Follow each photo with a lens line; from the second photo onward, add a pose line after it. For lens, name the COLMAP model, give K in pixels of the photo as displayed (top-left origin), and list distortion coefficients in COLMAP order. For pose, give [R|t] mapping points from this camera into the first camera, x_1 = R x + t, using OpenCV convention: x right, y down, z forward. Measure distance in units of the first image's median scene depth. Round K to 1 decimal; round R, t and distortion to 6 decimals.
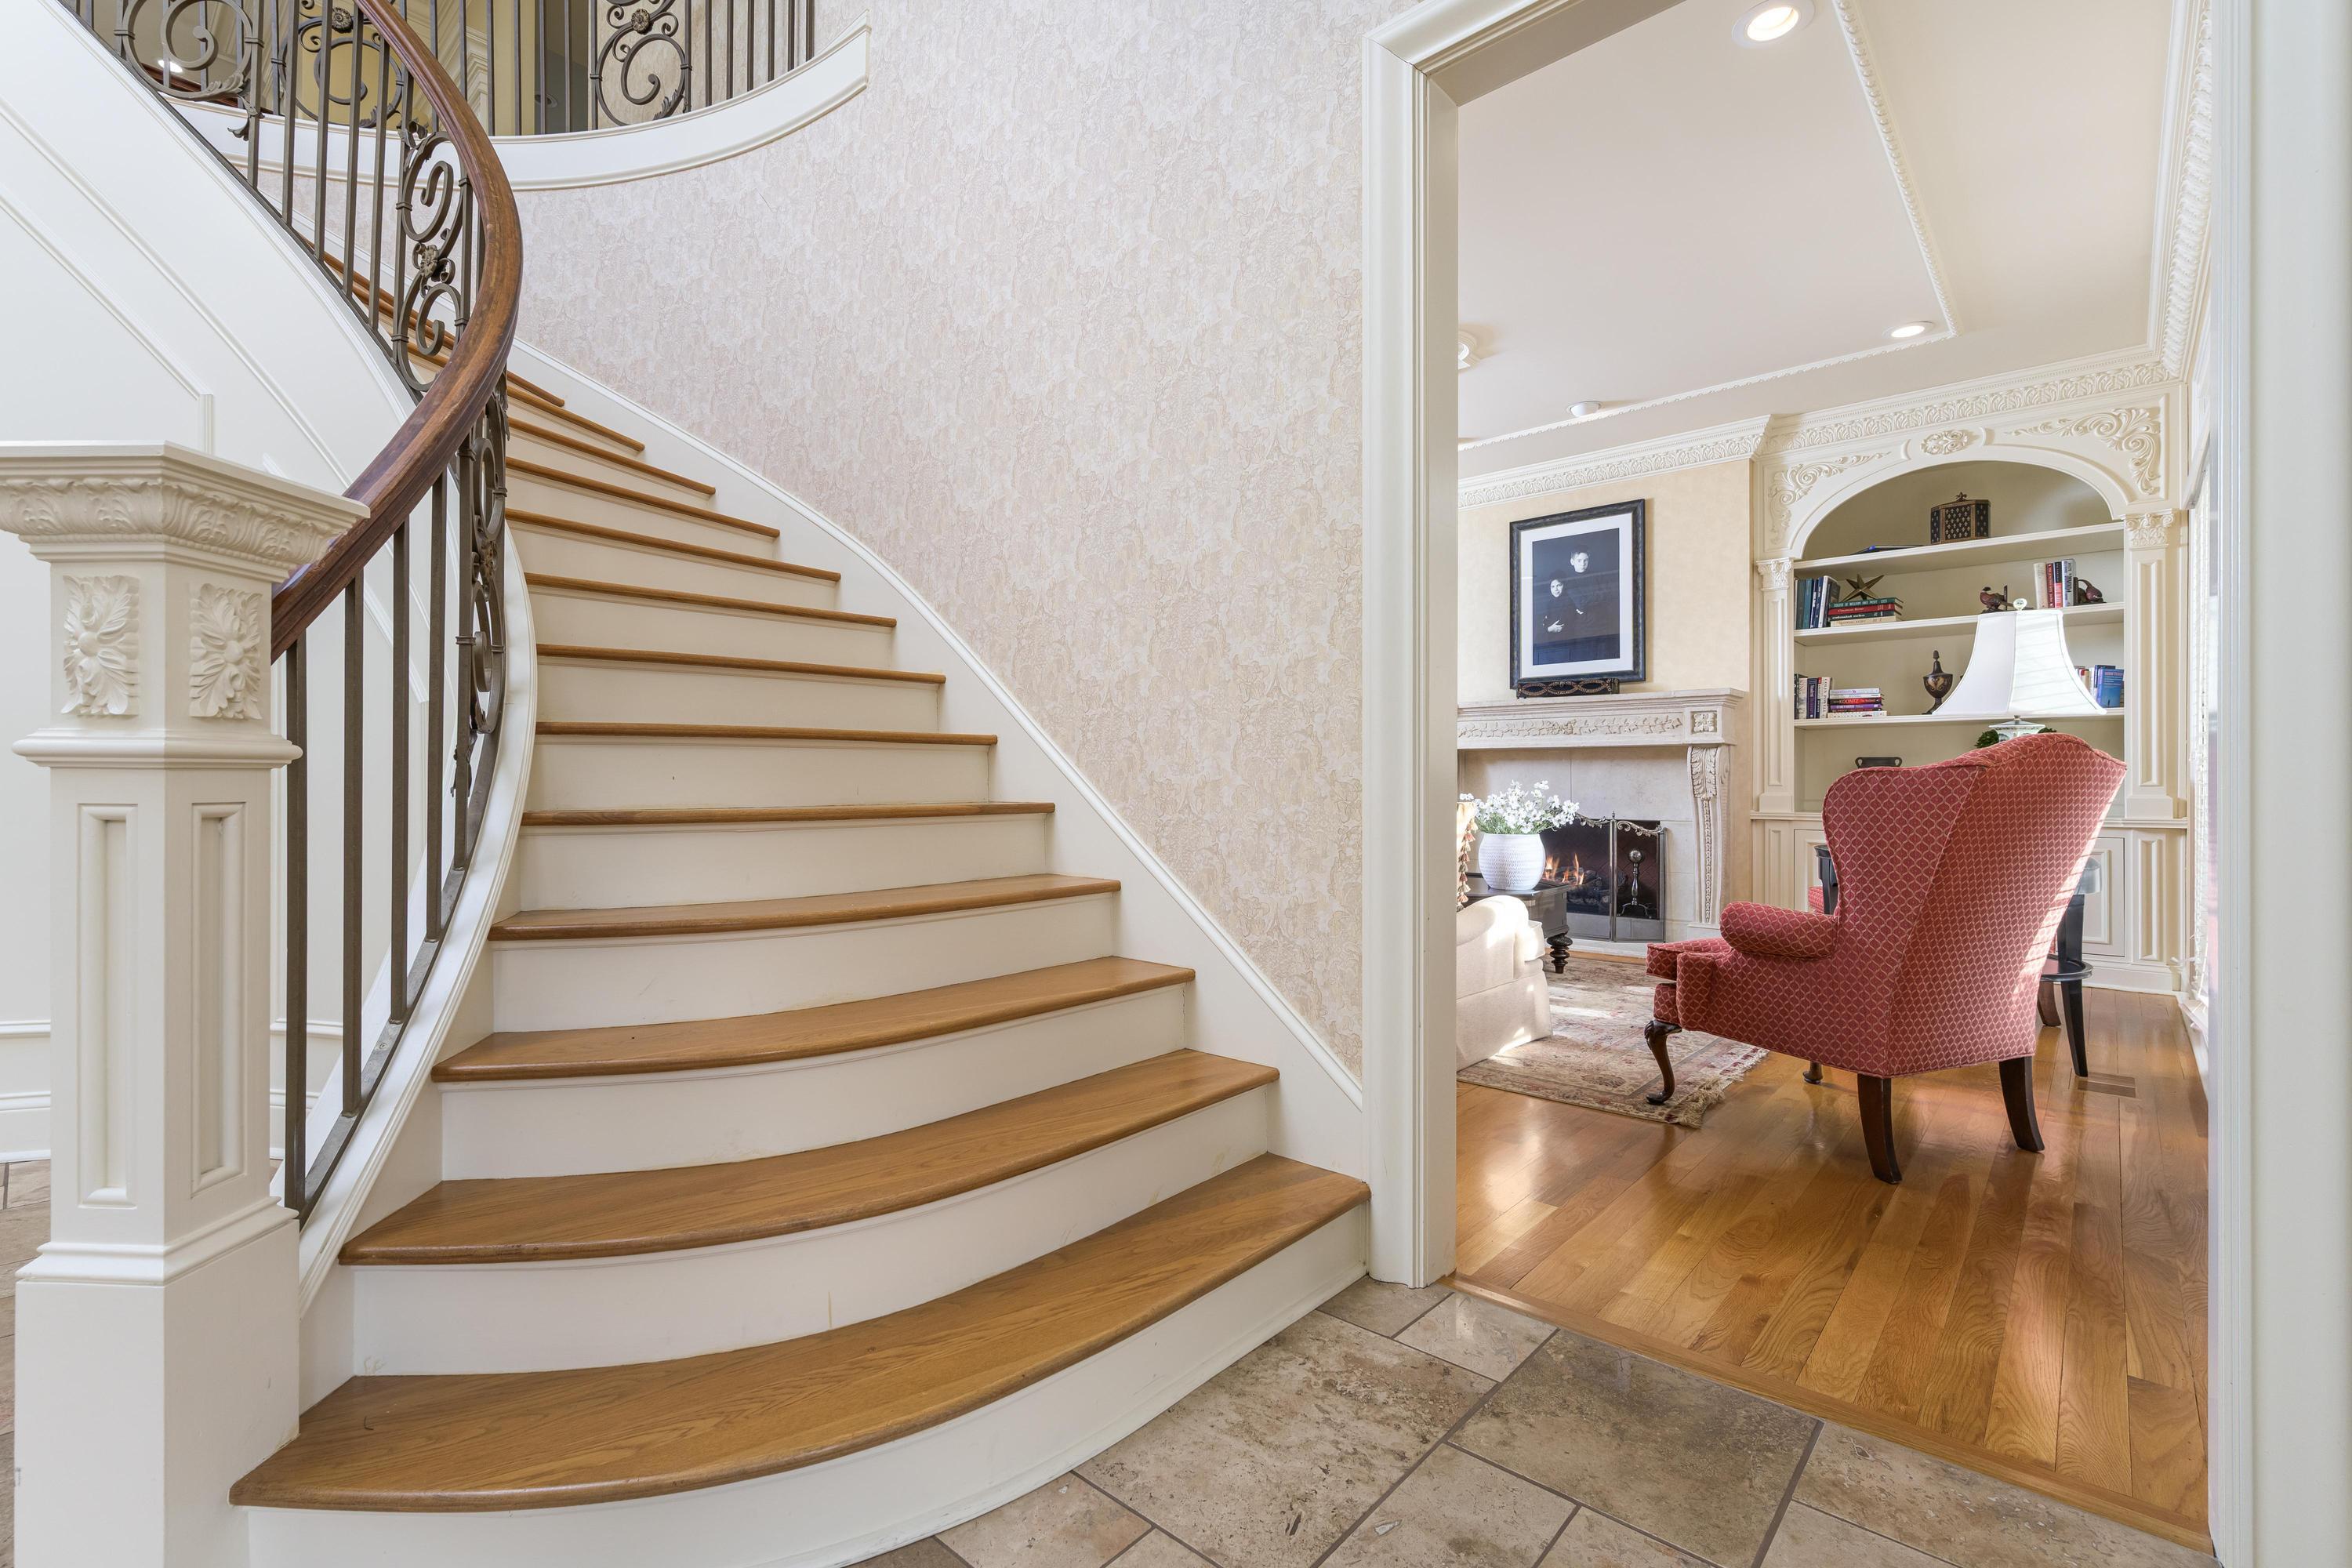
lens RADIAL K [[1025.7, 0, 1176.0], [0, 1025.7, 784.0], [0, 0, 1]] dist [-0.000064, -0.000021]
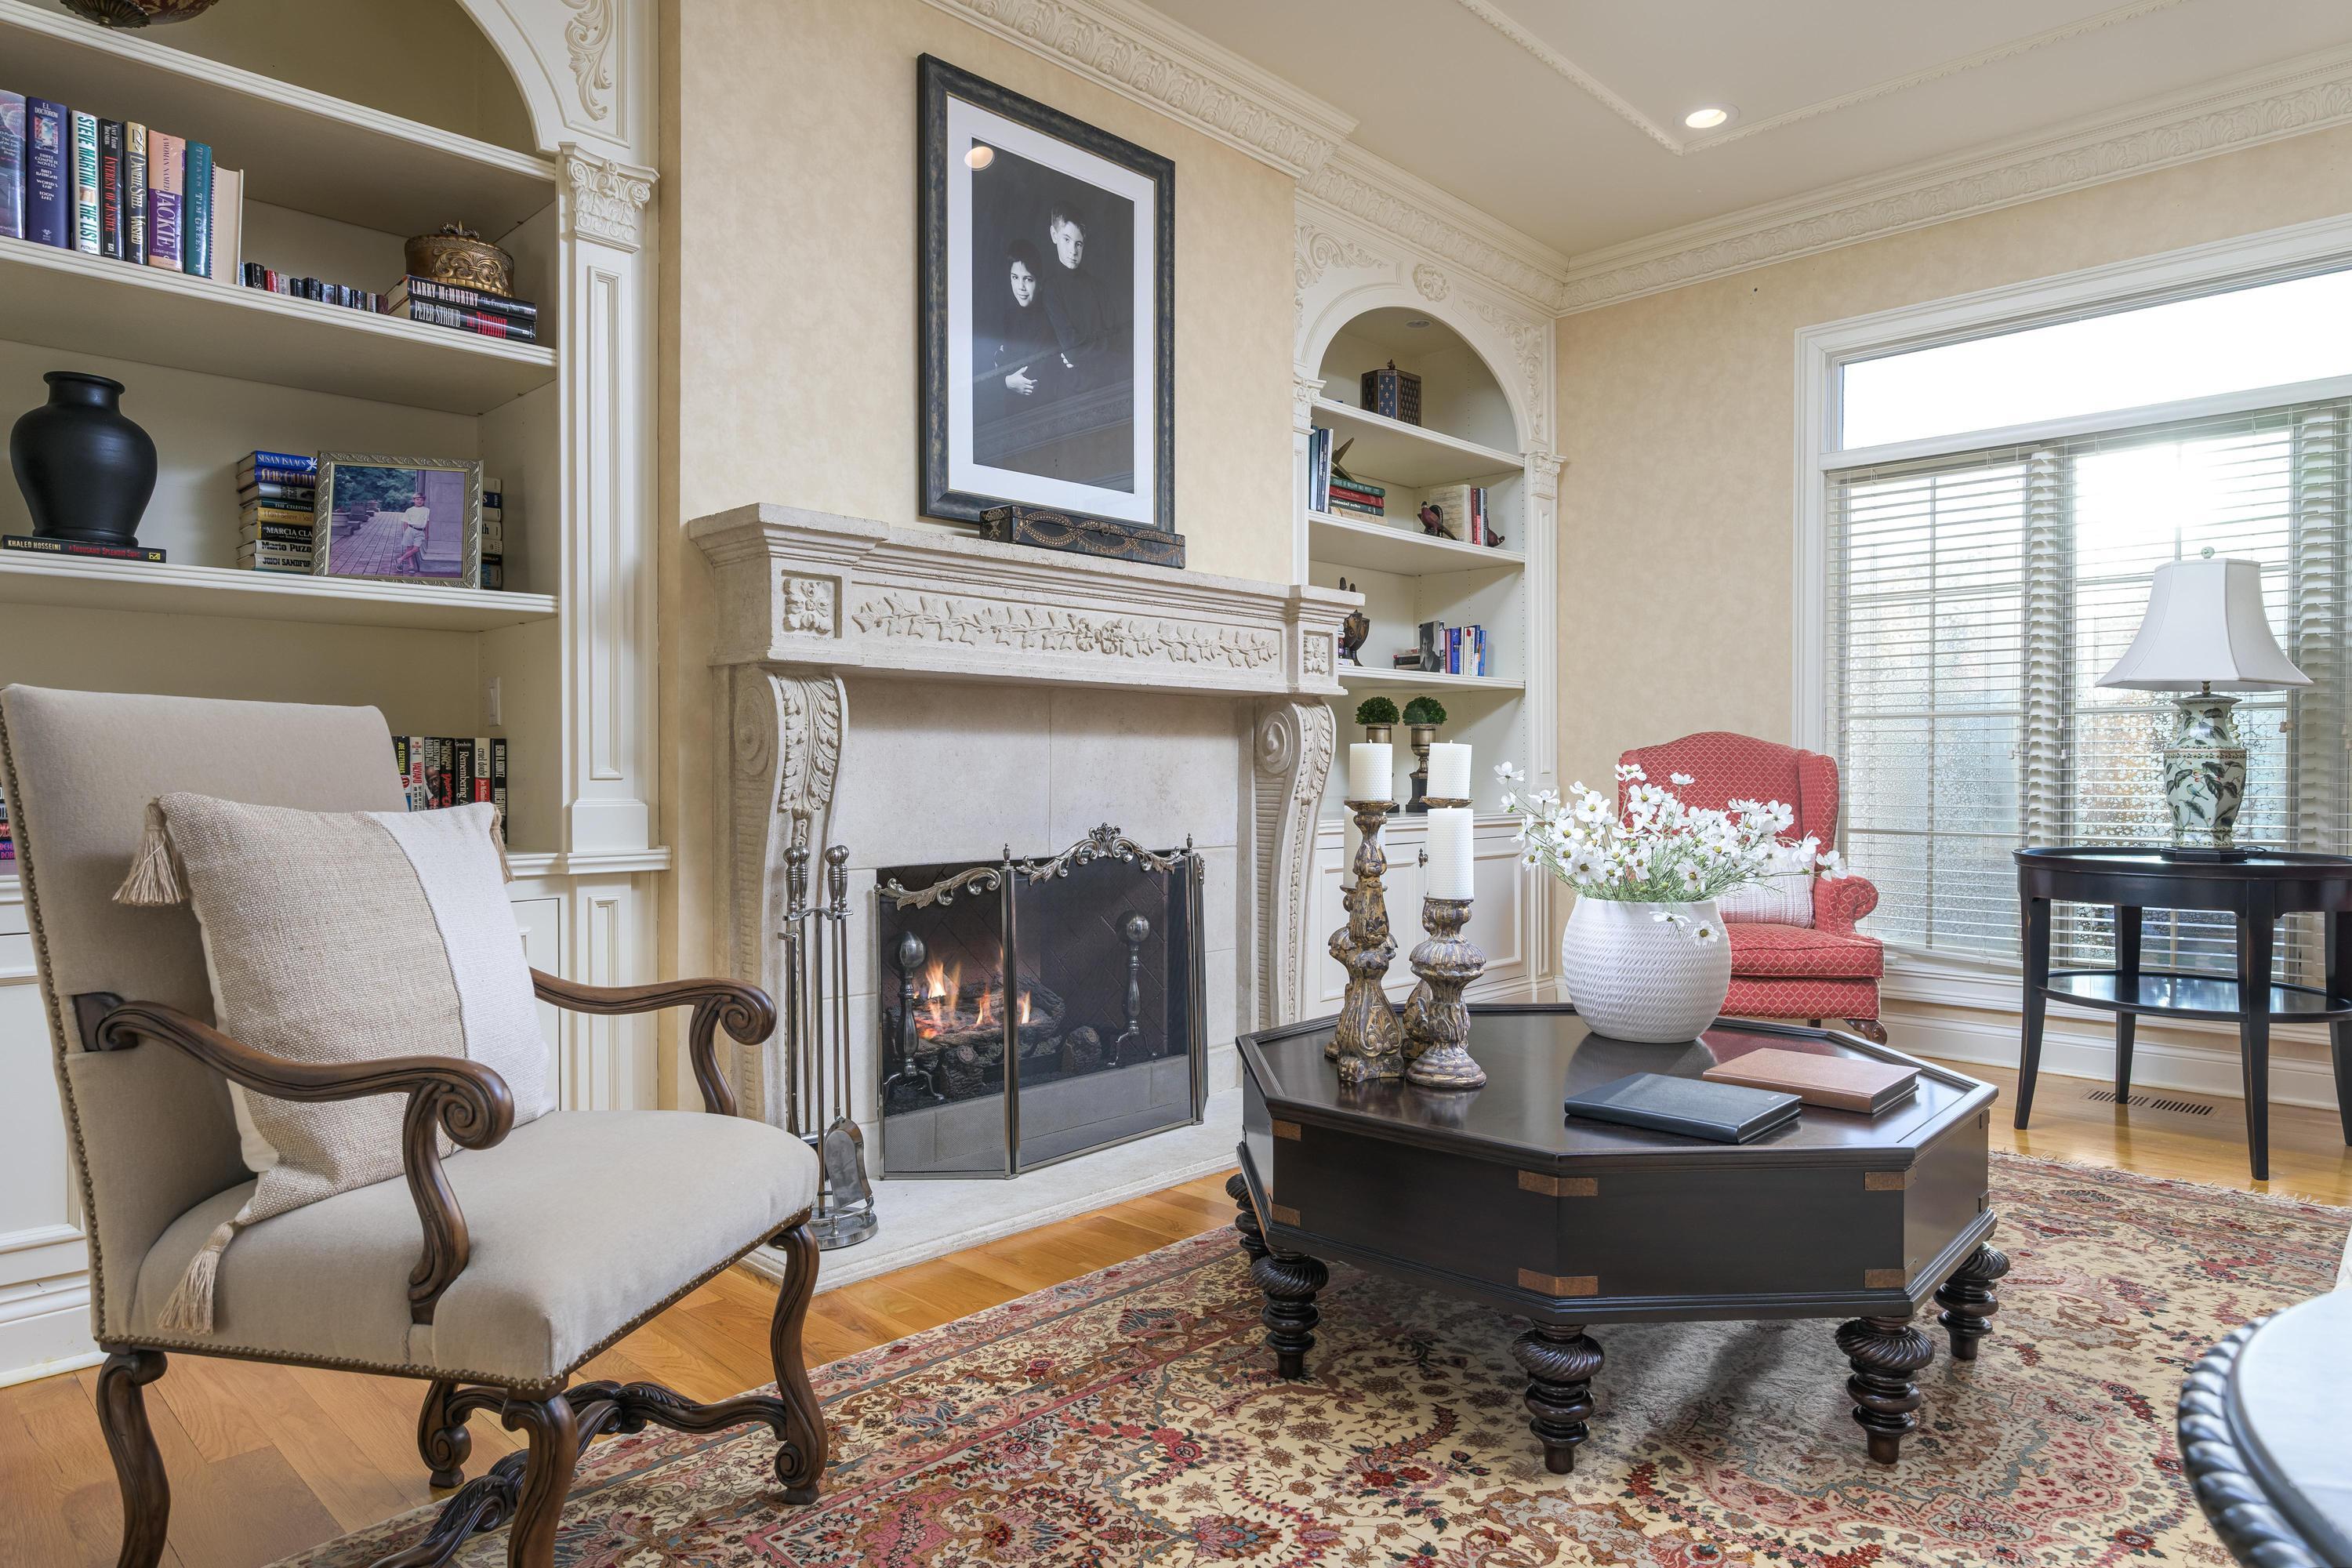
lens RADIAL K [[1409.8, 0, 1176.0], [0, 1409.8, 784.0], [0, 0, 1]] dist [0.000825, -0.000451]
pose [[0.028800, -0.010347, 0.999532, -0.185269], [0.006732, 0.999926, 0.010157, -0.001307], [-0.999563, 0.006436, 0.028867, 0.960913]]
